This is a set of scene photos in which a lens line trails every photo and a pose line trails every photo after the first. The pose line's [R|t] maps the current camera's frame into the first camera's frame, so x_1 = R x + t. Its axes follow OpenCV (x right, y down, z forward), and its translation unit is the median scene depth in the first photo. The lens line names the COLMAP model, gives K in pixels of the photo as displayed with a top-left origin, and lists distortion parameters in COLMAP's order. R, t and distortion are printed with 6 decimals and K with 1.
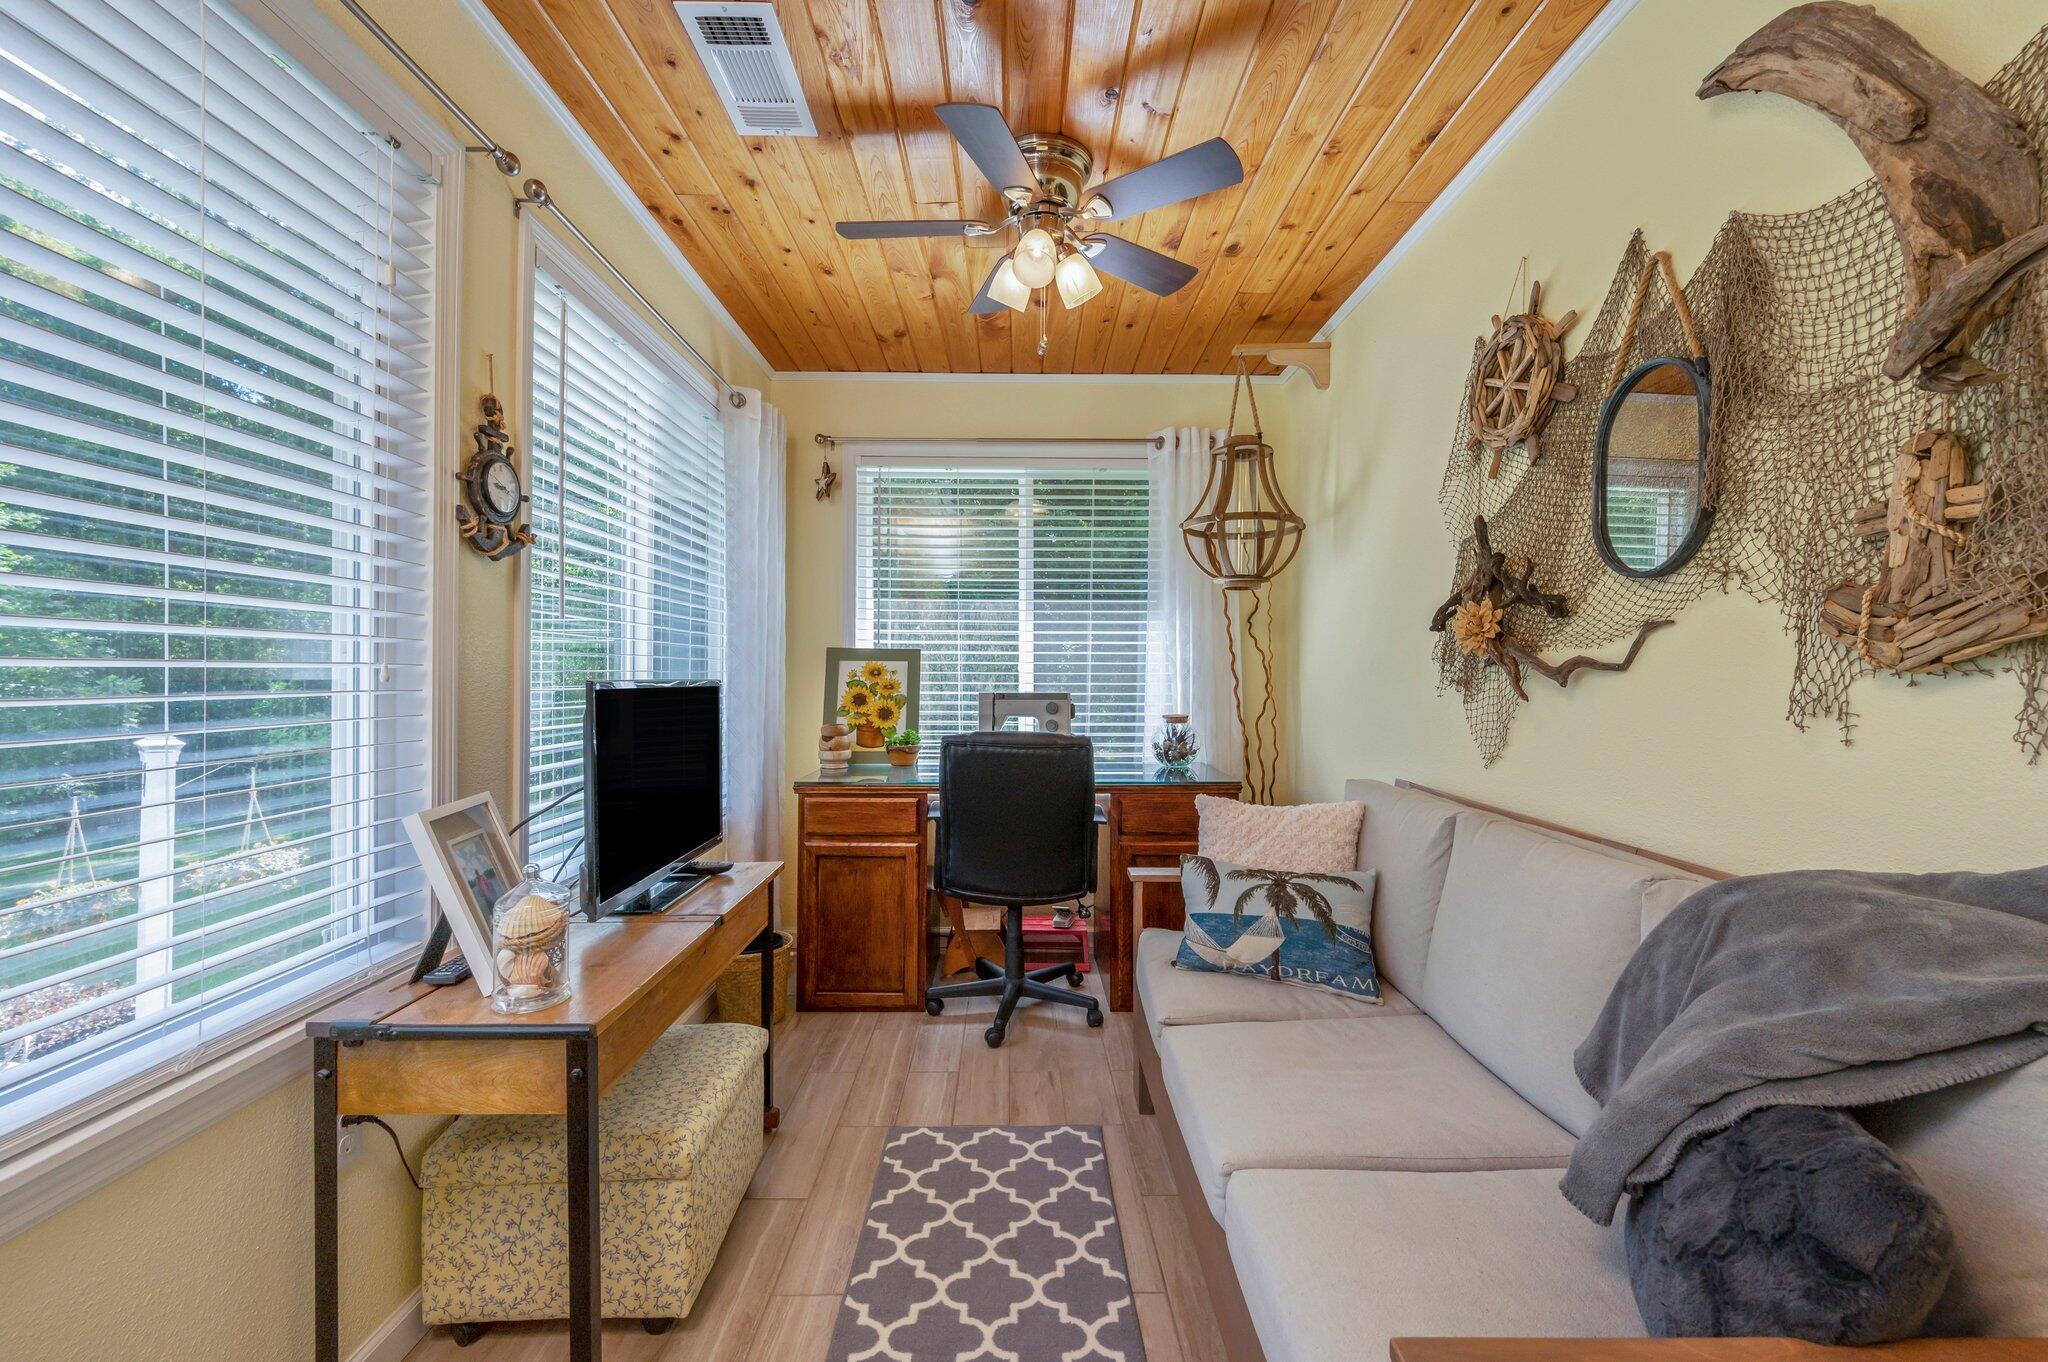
lens RADIAL K [[824.0, 0, 1045.5], [0, 824.0, 676.0], [0, 0, 1]] dist [-0.006542, 0.000208]
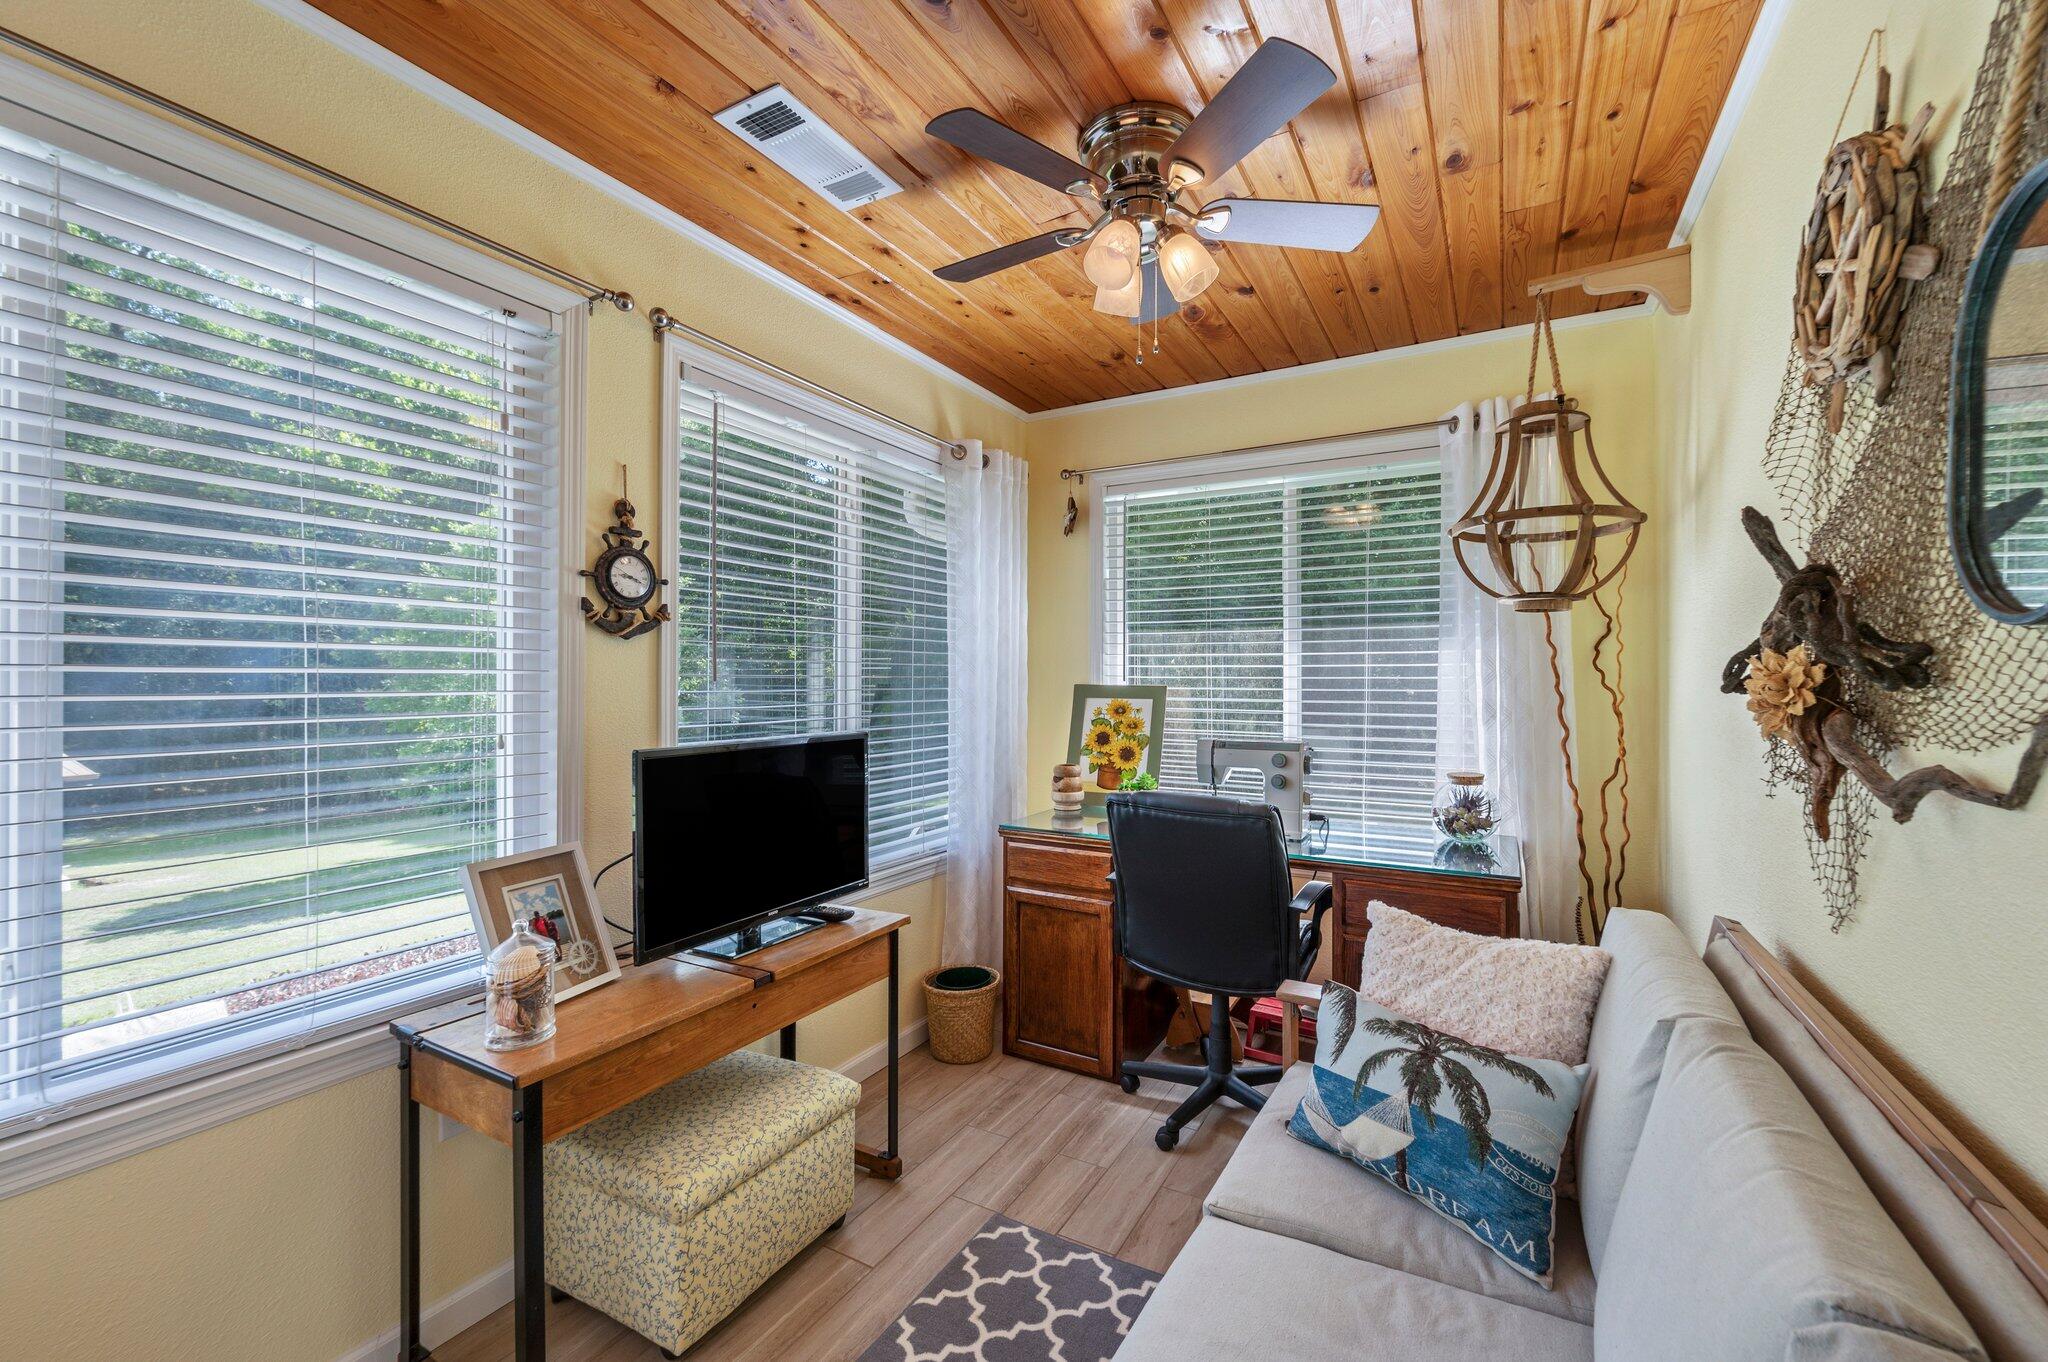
lens RADIAL K [[824.0, 0, 1033.6], [0, 824.0, 682.2], [0, 0, 1]] dist [-0.006542, 0.000208]
pose [[0.862818, 0.001102, -0.505514, 0.246390], [-0.003061, 0.999991, -0.003044, -0.043817], [0.505506, 0.004173, 0.862813, 0.157737]]
